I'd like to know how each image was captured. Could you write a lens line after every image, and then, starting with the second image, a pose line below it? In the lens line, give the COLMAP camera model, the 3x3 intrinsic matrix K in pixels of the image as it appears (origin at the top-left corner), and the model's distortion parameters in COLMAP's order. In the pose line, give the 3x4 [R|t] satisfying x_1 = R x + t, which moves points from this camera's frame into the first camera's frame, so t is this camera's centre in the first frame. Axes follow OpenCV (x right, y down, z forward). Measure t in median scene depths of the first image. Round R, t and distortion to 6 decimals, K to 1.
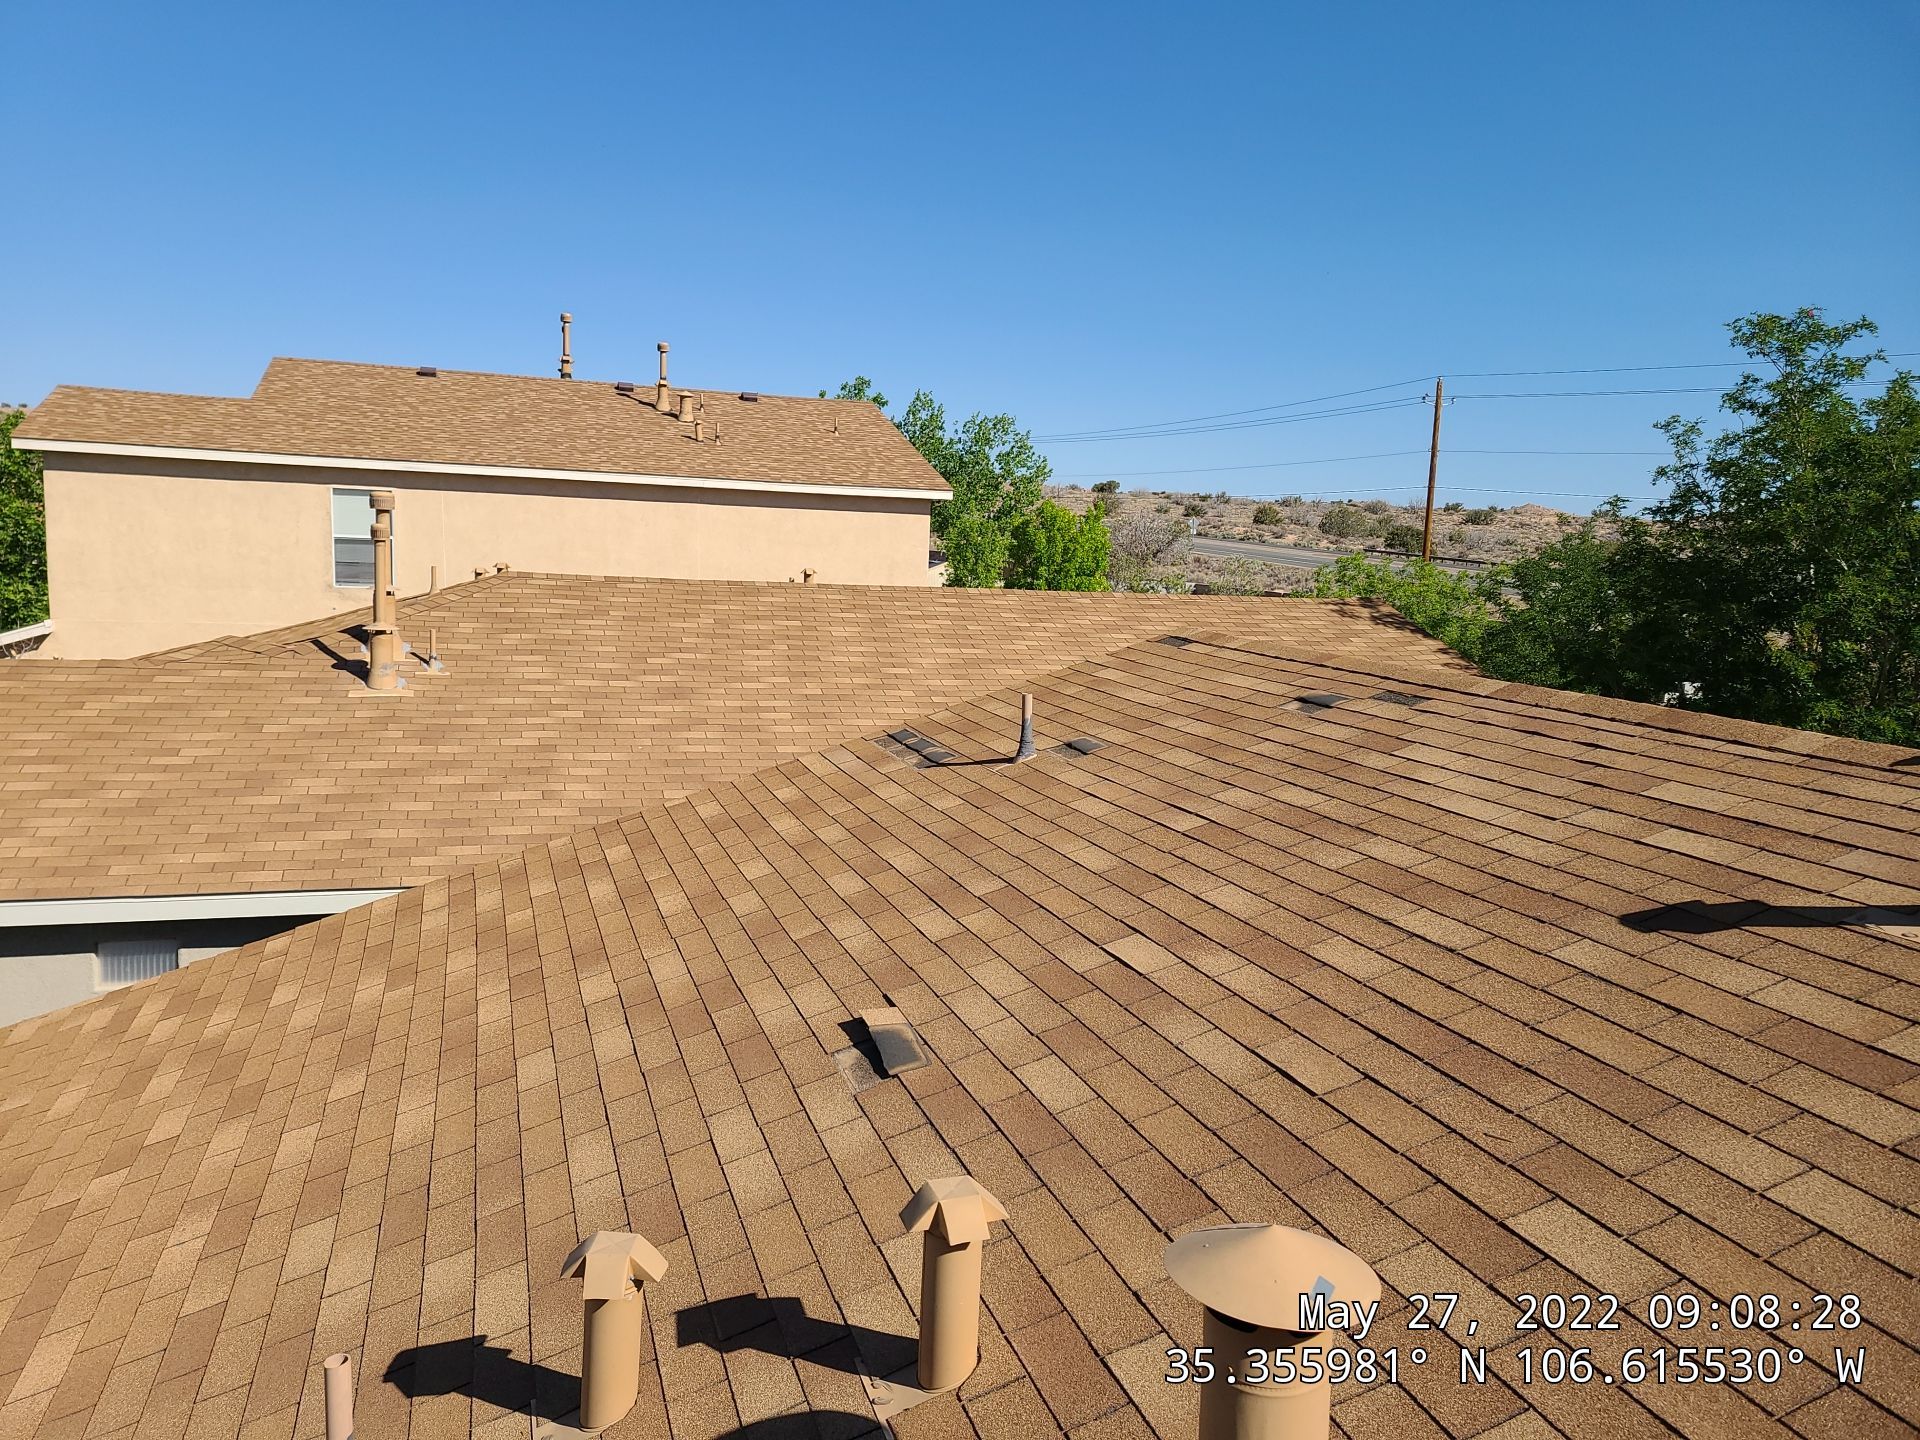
lens RADIAL K [[1438.4, 0, 960.0], [0, 1438.4, 720.0], [0, 0, 1]] dist [0.076288, -0.066076]
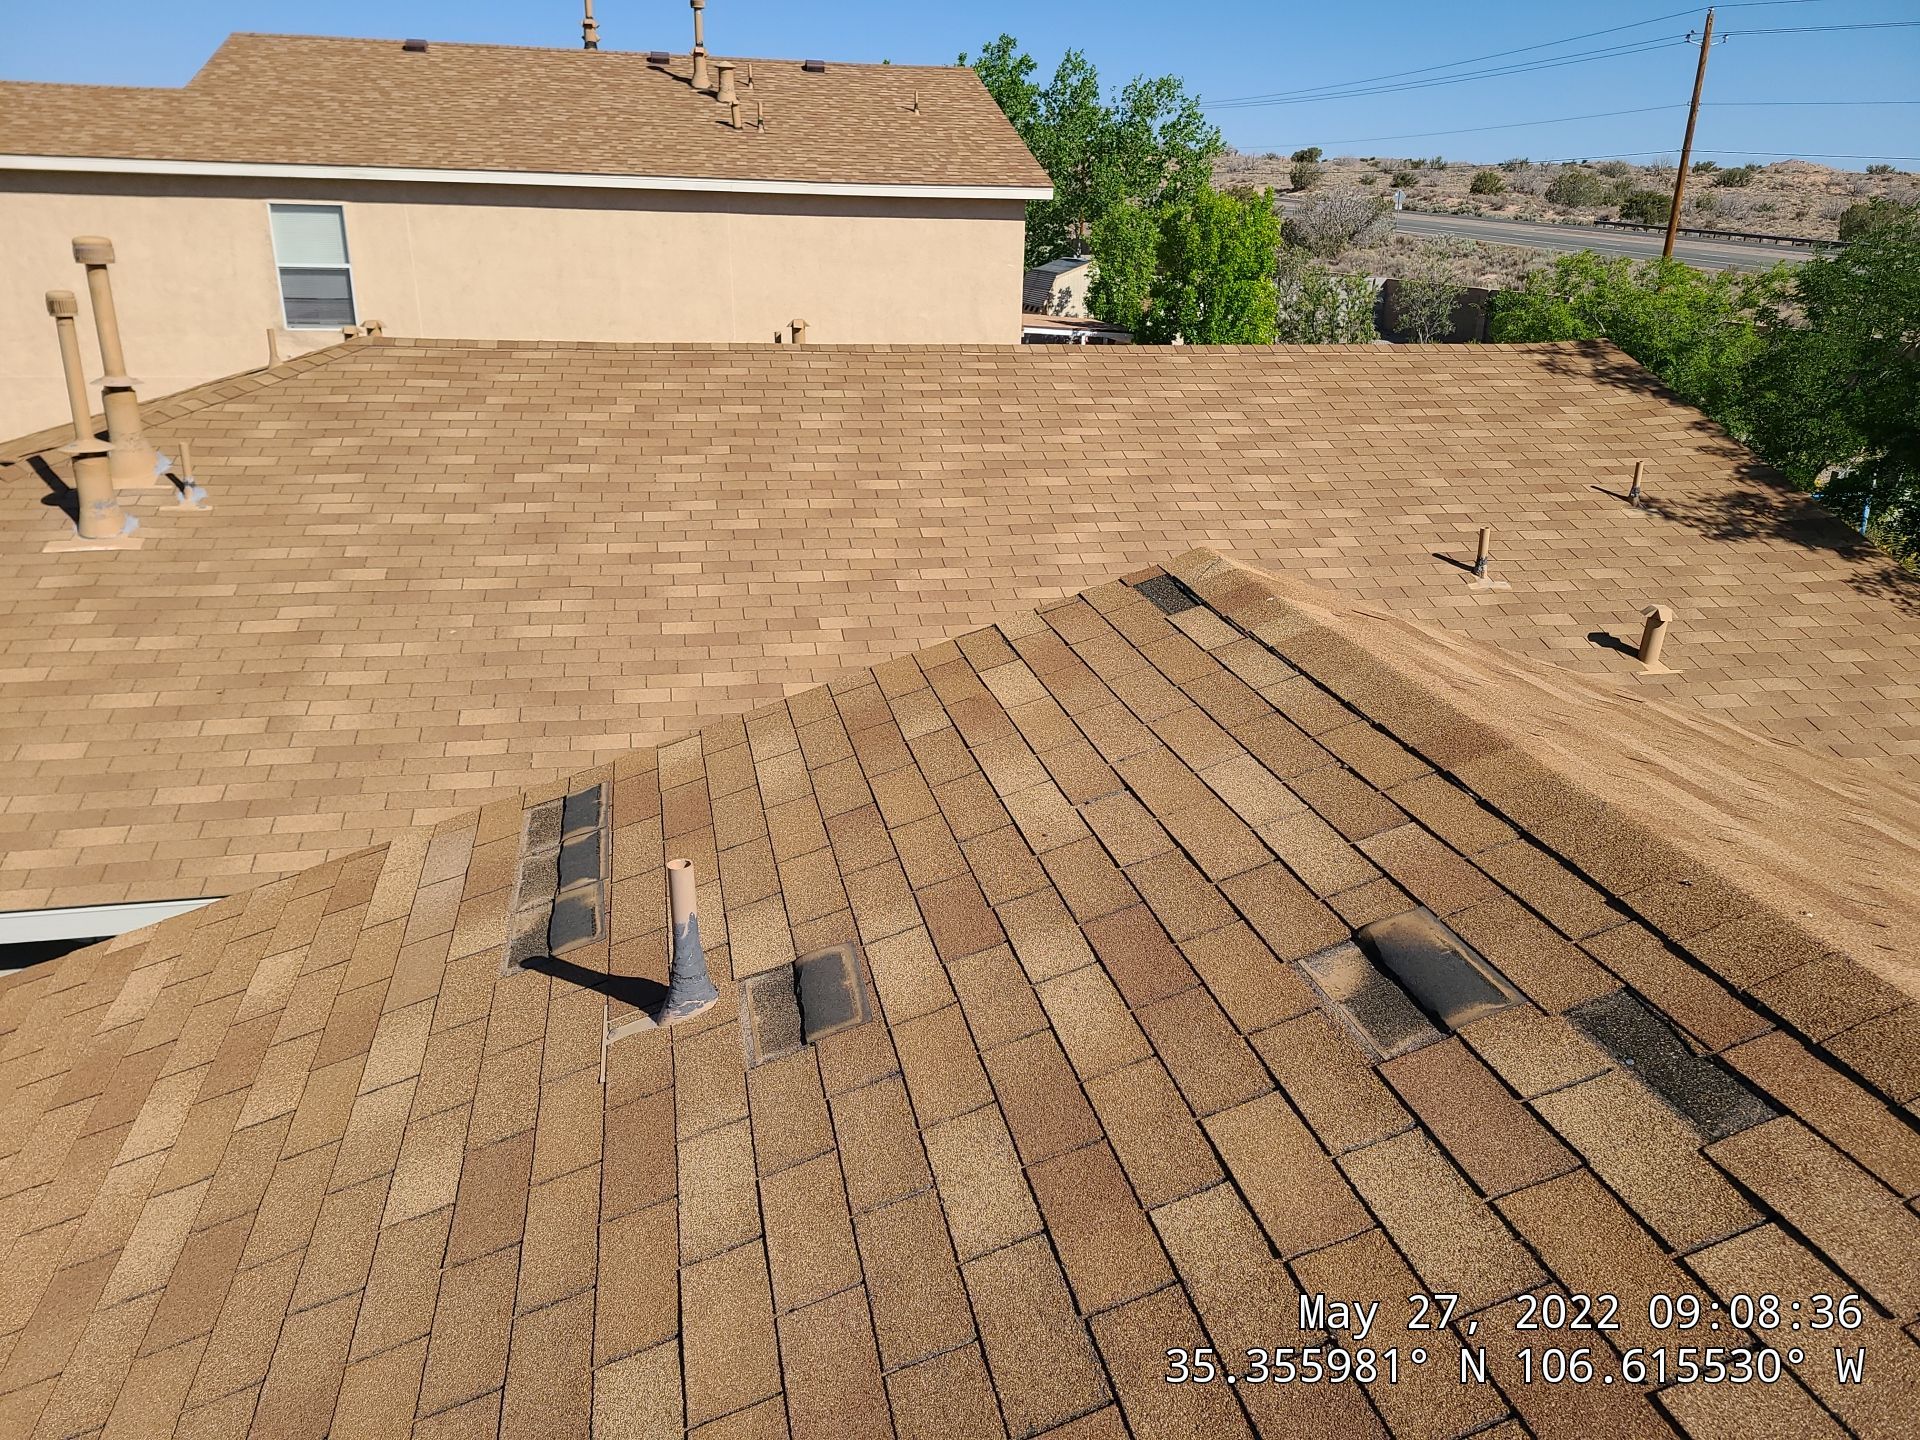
lens RADIAL K [[1438.4, 0, 960.0], [0, 1438.4, 720.0], [0, 0, 1]] dist [0.076288, -0.066076]
pose [[0.992702, 0.021396, -0.118680, 0.050613], [0.003346, 0.978868, 0.204464, -0.041064], [0.120547, -0.203369, 0.971653, 0.185428]]
